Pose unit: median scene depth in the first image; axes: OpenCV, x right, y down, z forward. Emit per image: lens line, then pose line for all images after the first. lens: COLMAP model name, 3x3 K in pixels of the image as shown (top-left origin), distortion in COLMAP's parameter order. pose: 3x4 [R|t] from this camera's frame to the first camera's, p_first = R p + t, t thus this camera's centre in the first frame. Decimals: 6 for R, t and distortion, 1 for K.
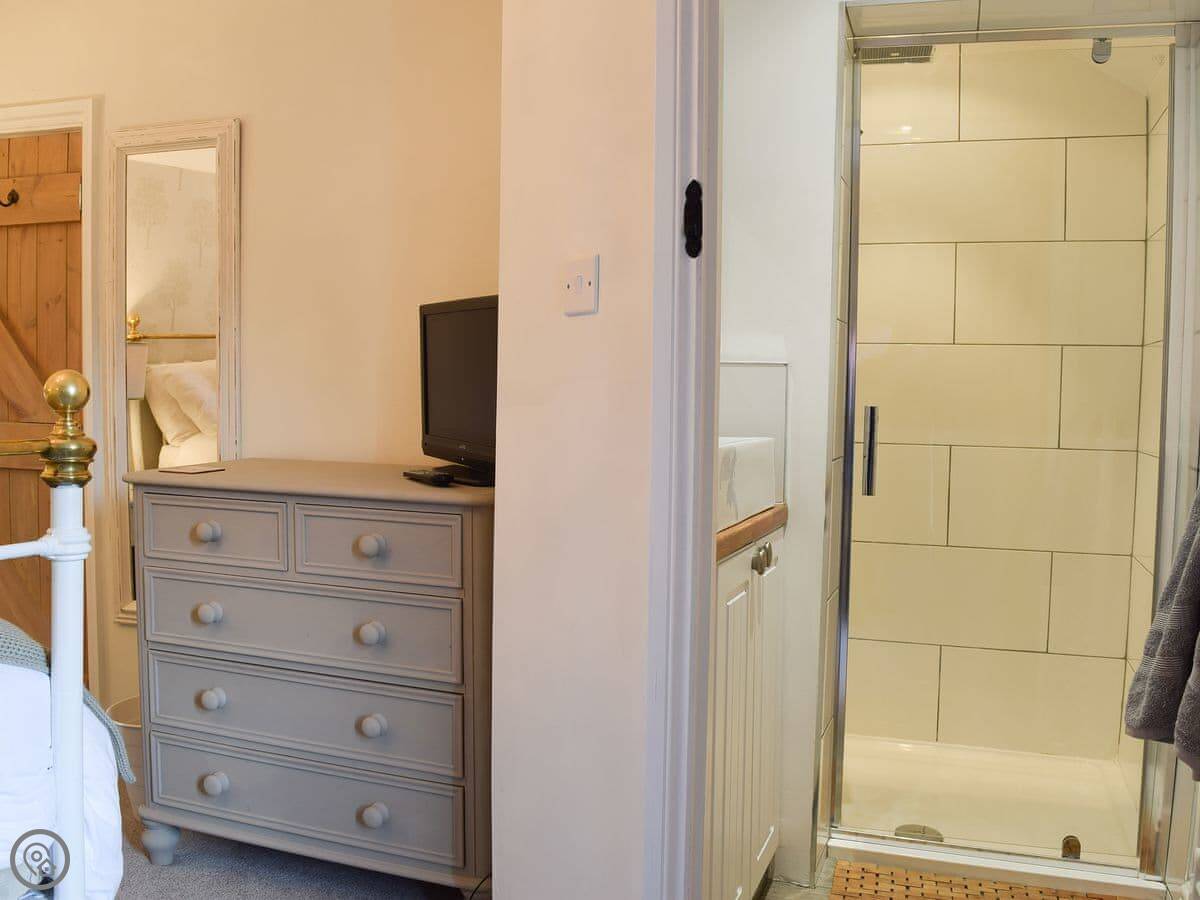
lens RADIAL K [[1057.2, 0, 600.0], [0, 1057.2, 450.0], [0, 0, 1]] dist [-0.102871, 0.032072]
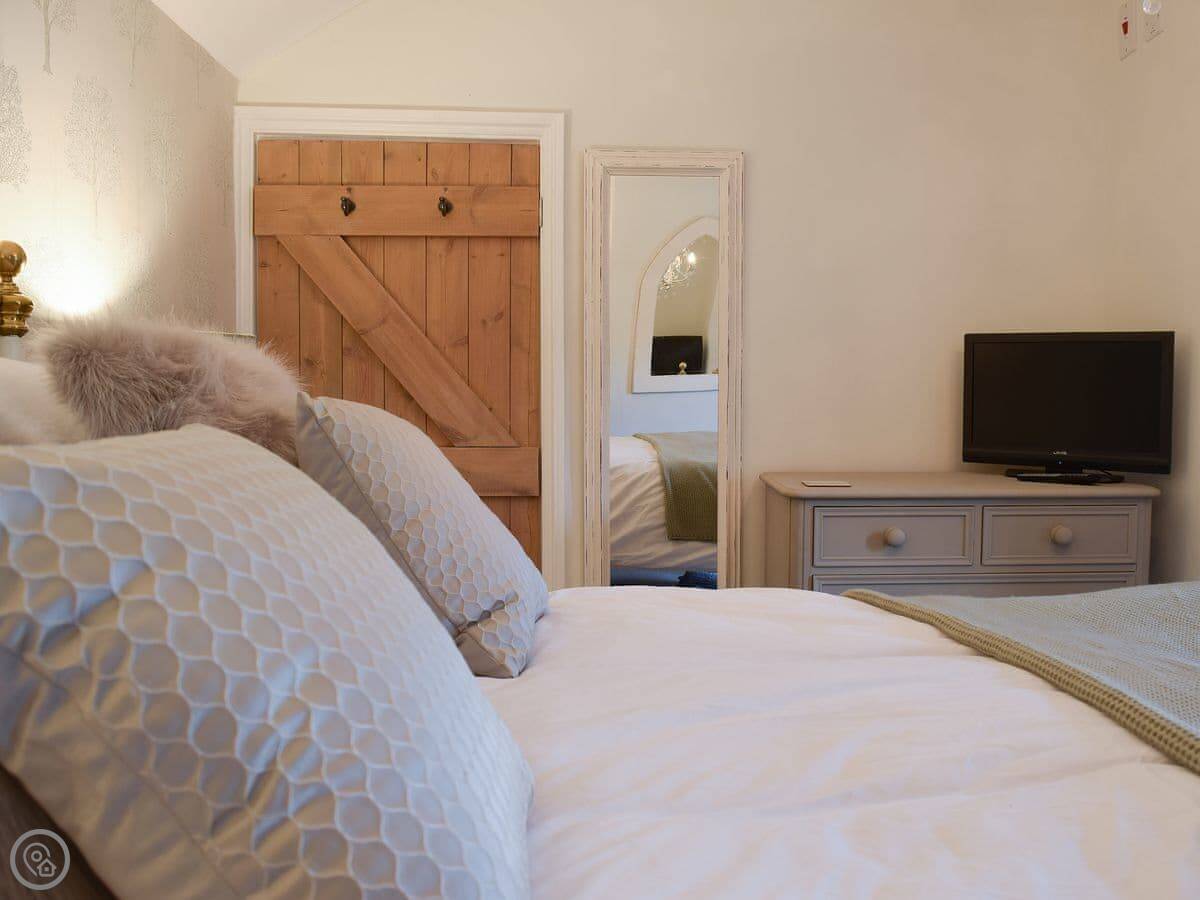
lens RADIAL K [[1057.2, 0, 600.0], [0, 1057.2, 450.0], [0, 0, 1]] dist [-0.102871, 0.032072]
pose [[0.928429, -0.039494, 0.369405, -0.815611], [0.038940, 0.999201, 0.008957, -0.028429], [-0.369464, 0.006068, 0.929225, 0.055927]]
